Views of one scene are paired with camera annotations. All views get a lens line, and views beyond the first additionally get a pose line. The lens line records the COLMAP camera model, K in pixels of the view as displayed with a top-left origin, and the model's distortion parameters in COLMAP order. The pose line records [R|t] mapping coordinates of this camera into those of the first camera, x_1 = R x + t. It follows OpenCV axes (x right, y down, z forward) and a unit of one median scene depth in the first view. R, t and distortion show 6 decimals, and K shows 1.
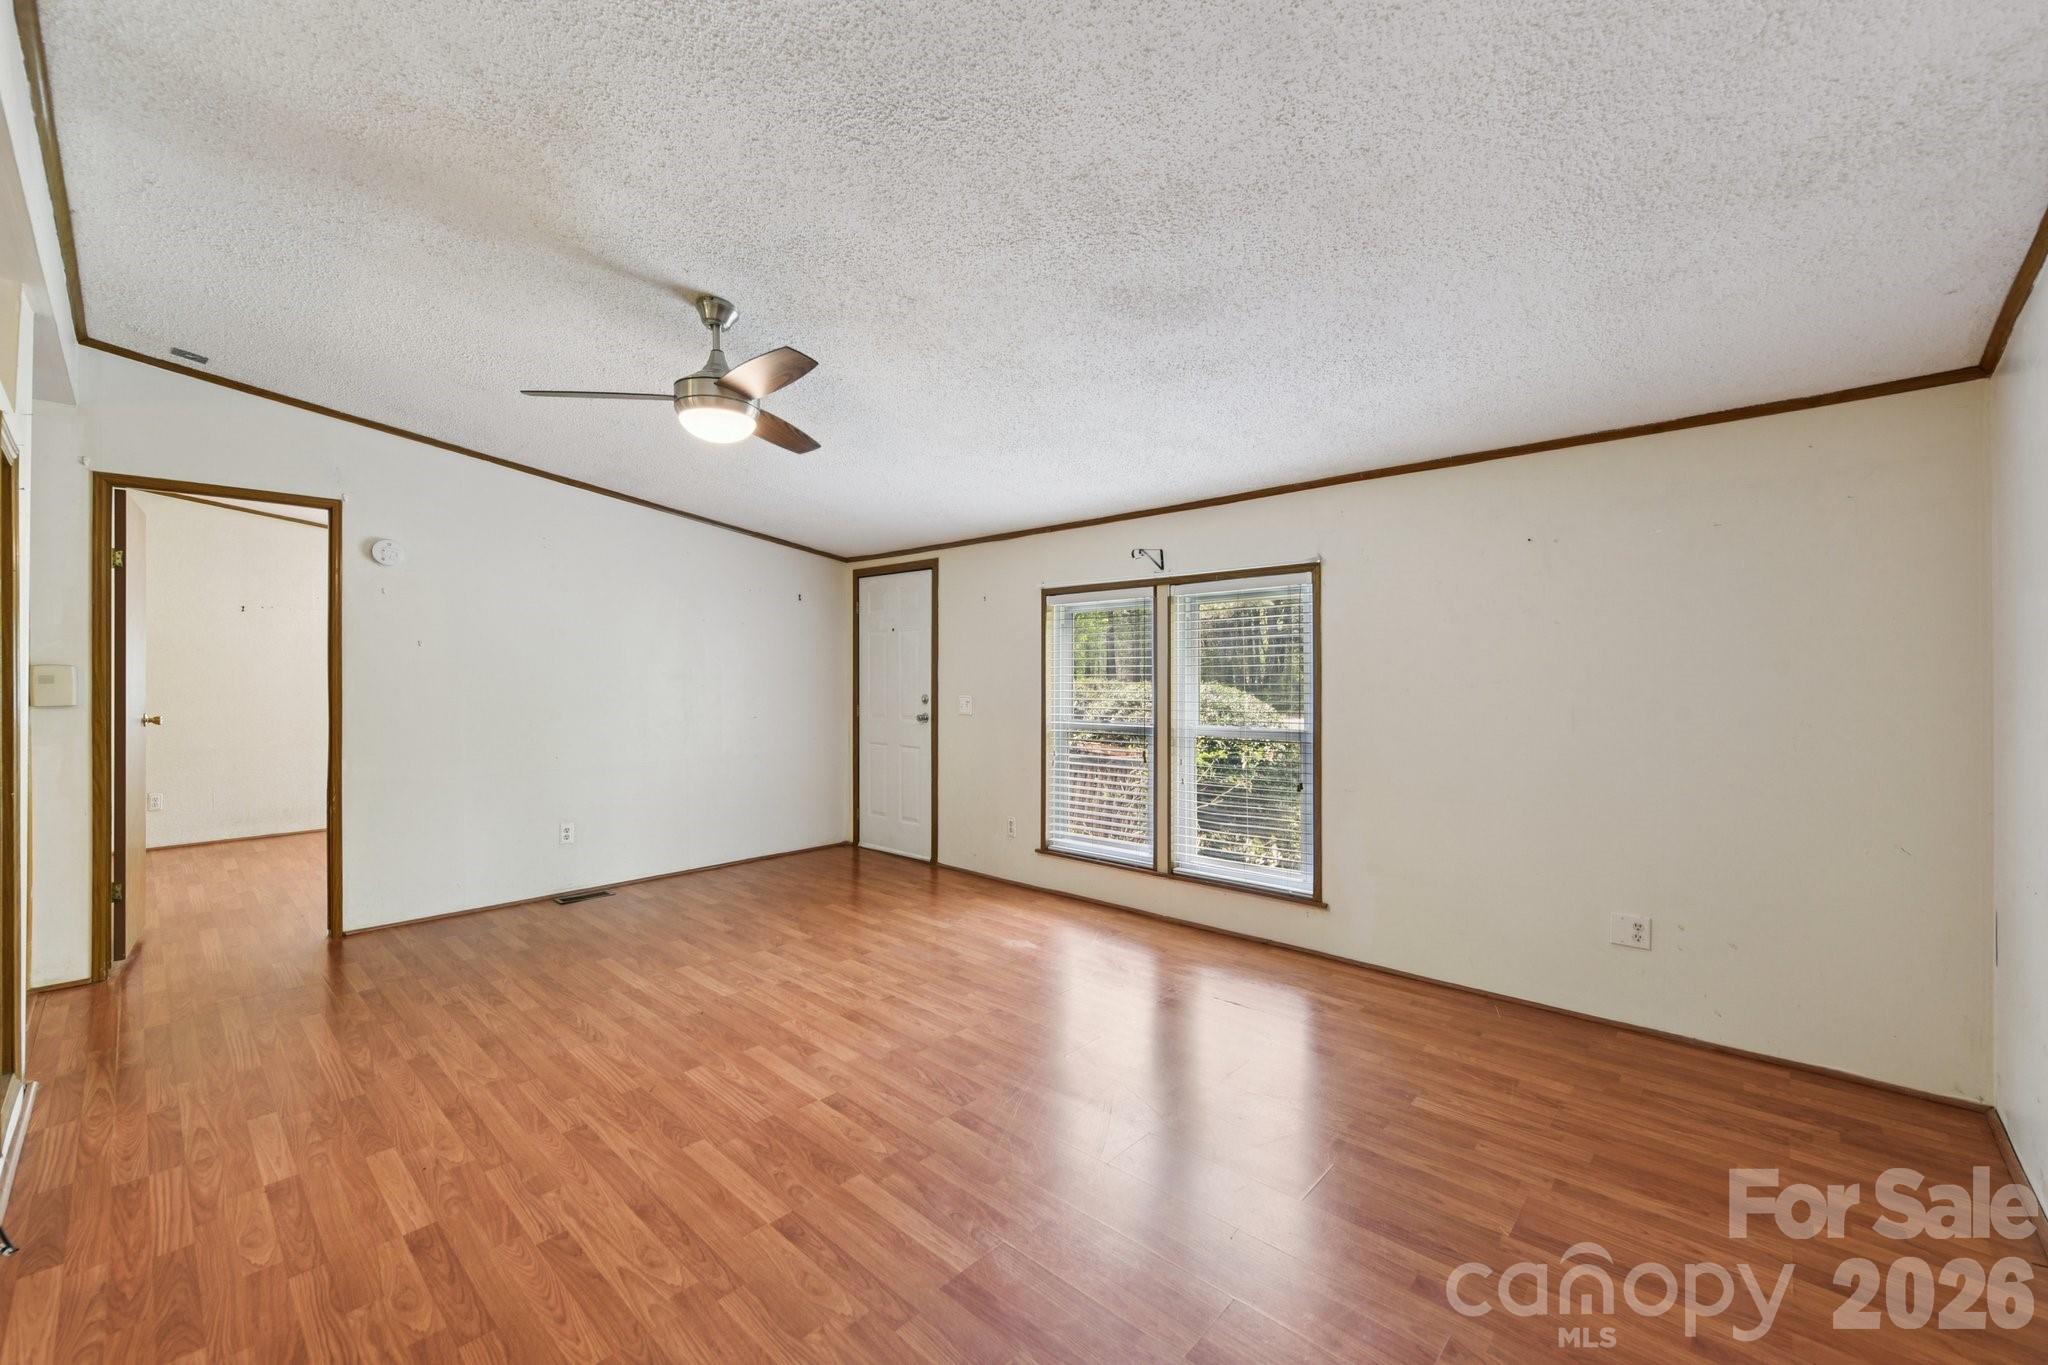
lens RADIAL K [[817.7, 0, 1013.6], [0, 817.7, 673.8], [0, 0, 1]] dist [0.003296, -0.000286]
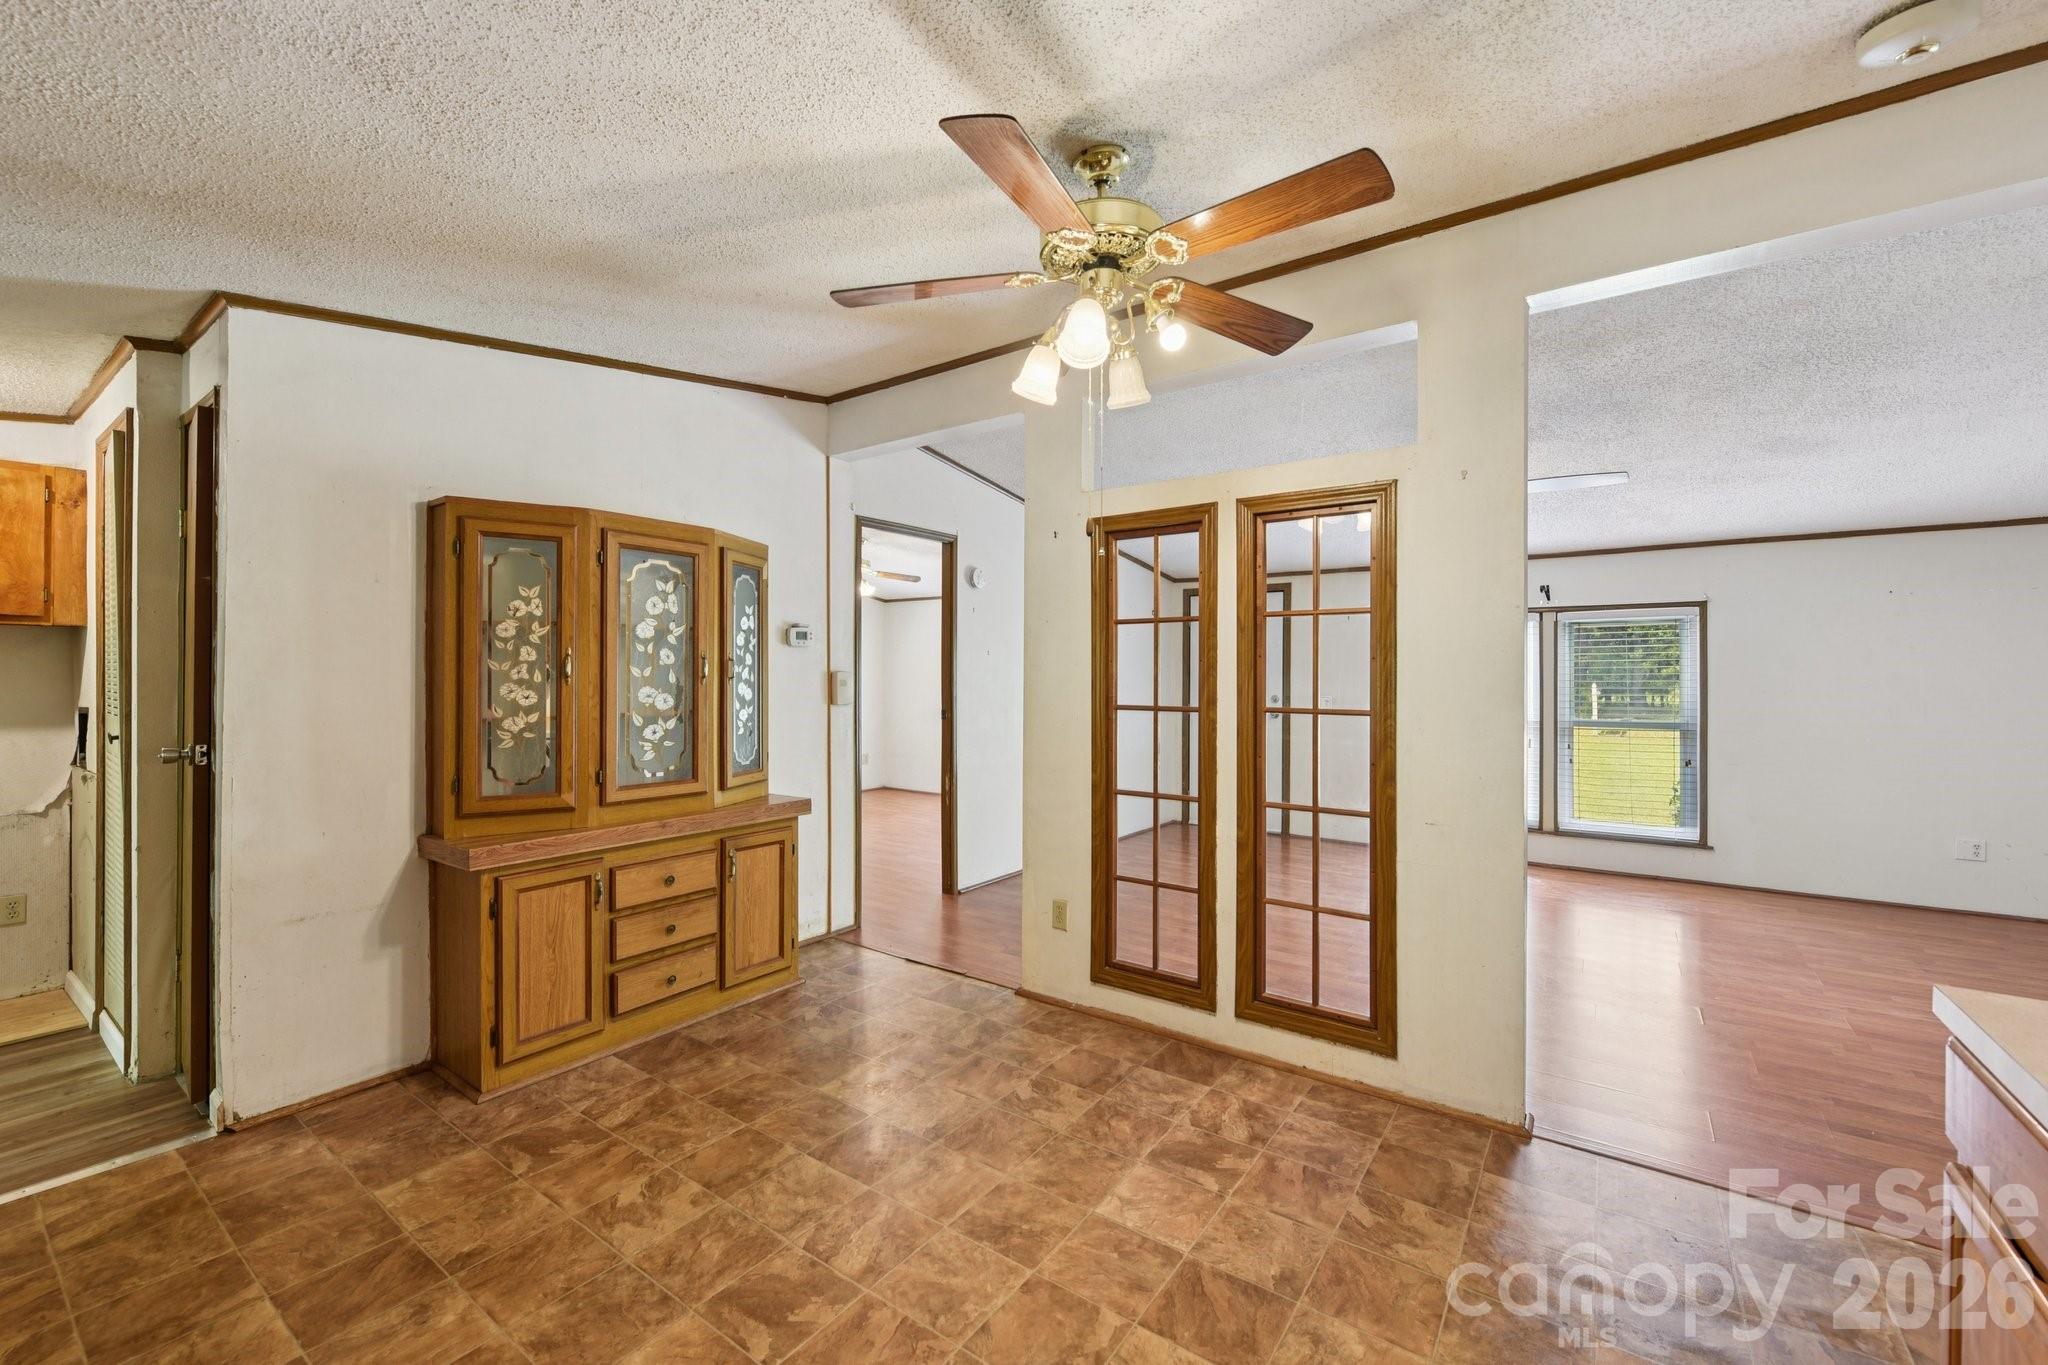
lens RADIAL K [[822.2, 0, 1014.1], [0, 822.2, 675.7], [0, 0, 1]] dist [-0.000656, -0.000486]
pose [[0.992425, 0.003670, 0.122801, -1.136108], [-0.003938, 0.999990, 0.001940, -0.007452], [-0.122793, -0.002409, 0.992429, -0.283145]]
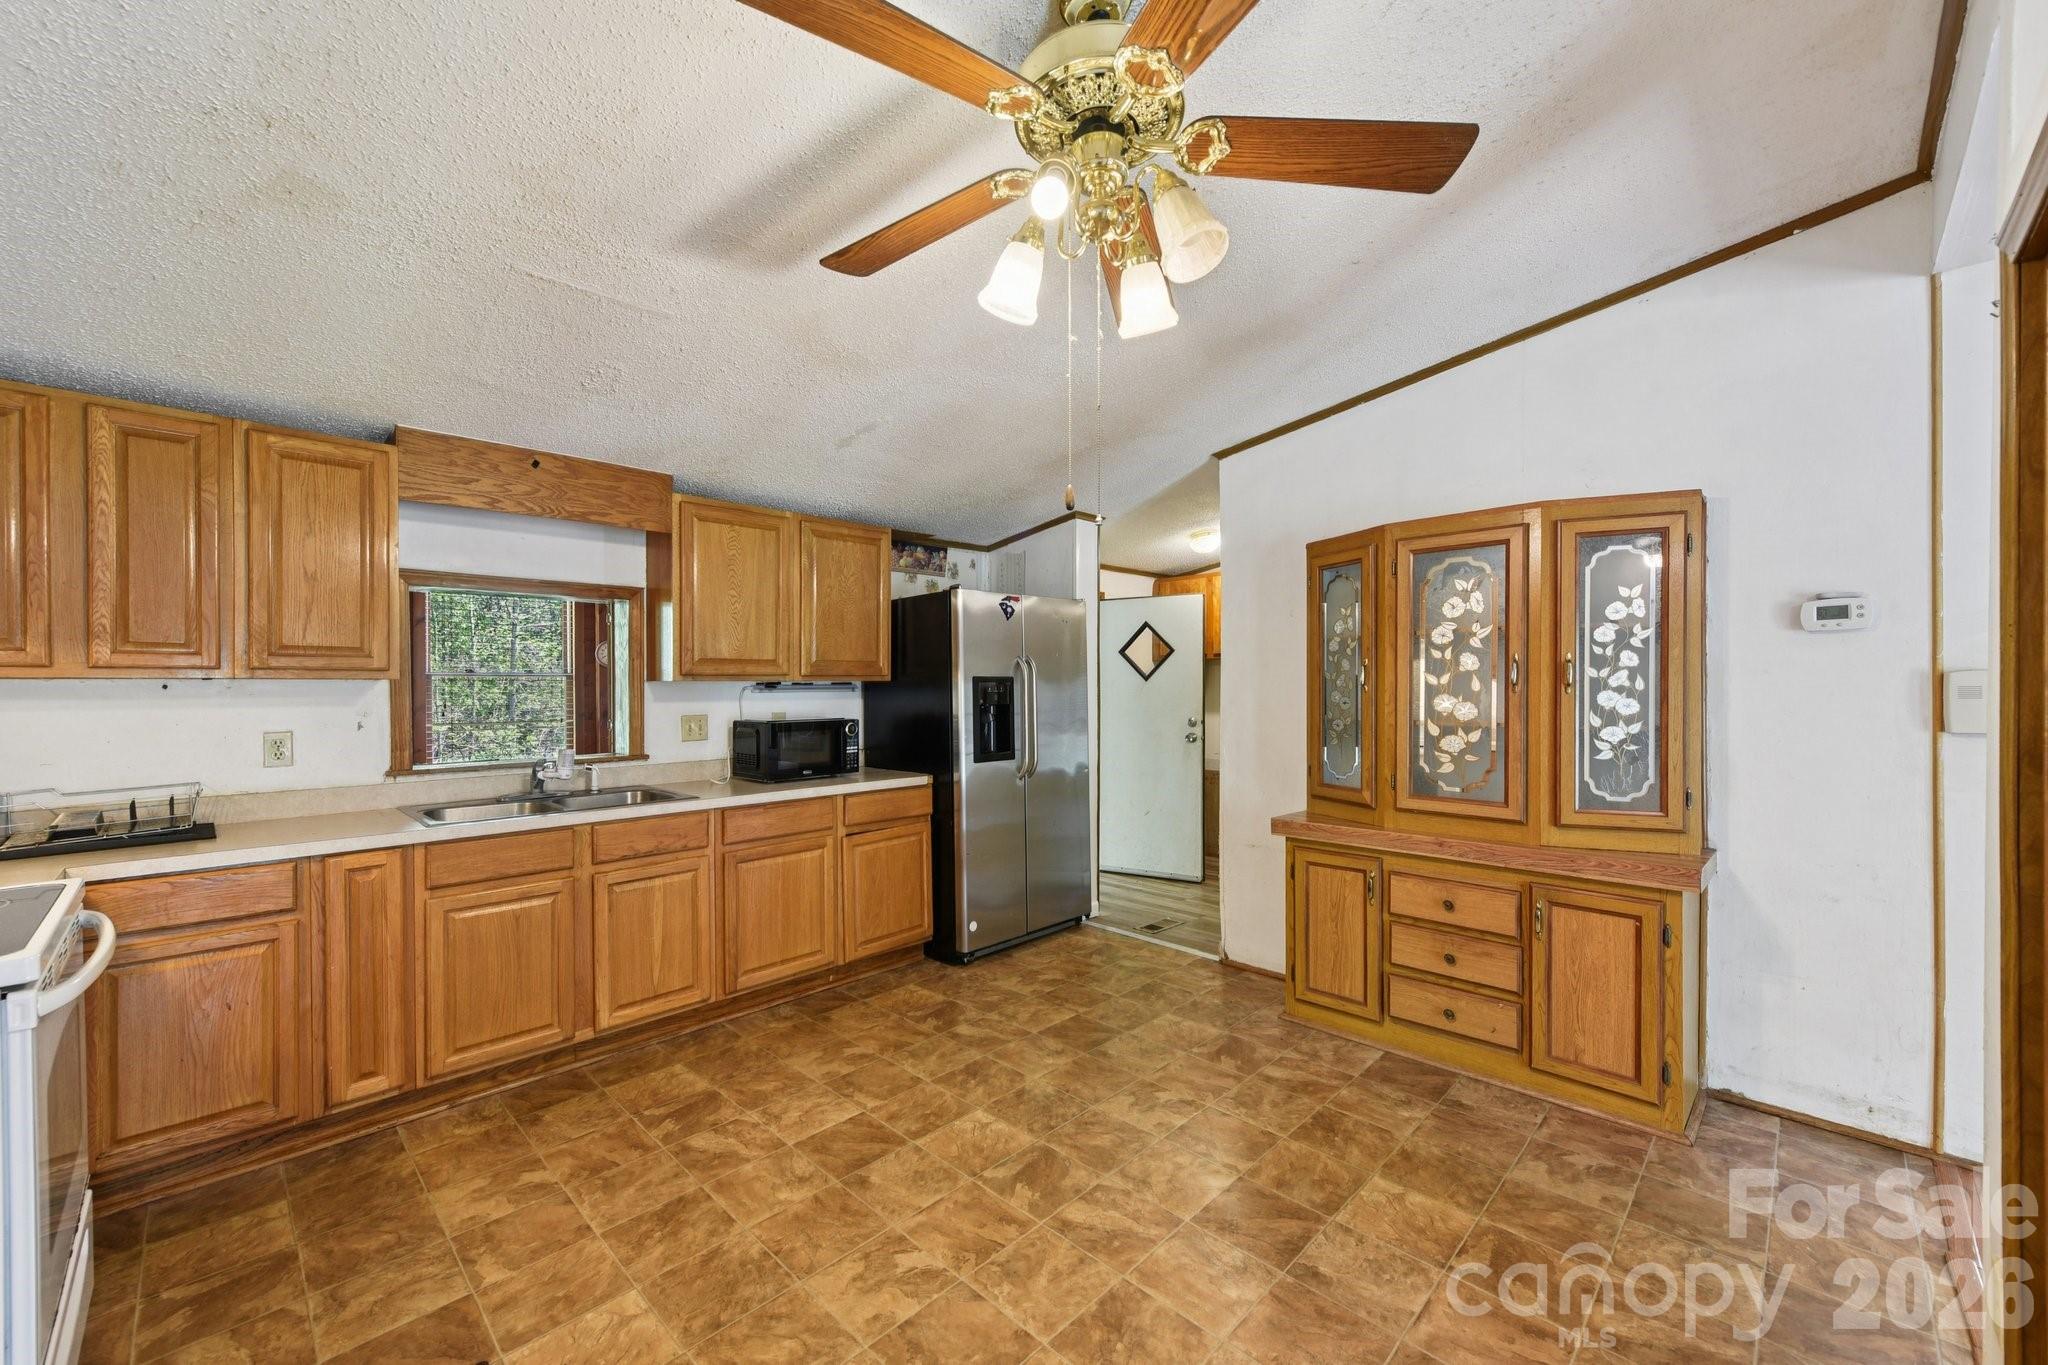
lens RADIAL K [[800.6, 0, 1032.8], [0, 800.6, 691.2], [0, 0, 1]] dist [0.001501, 0.000031]
pose [[-0.027194, 0.007653, -0.999601, -0.550524], [0.010621, 0.999916, 0.007367, -0.006328], [0.999574, -0.010417, -0.027273, 0.292083]]
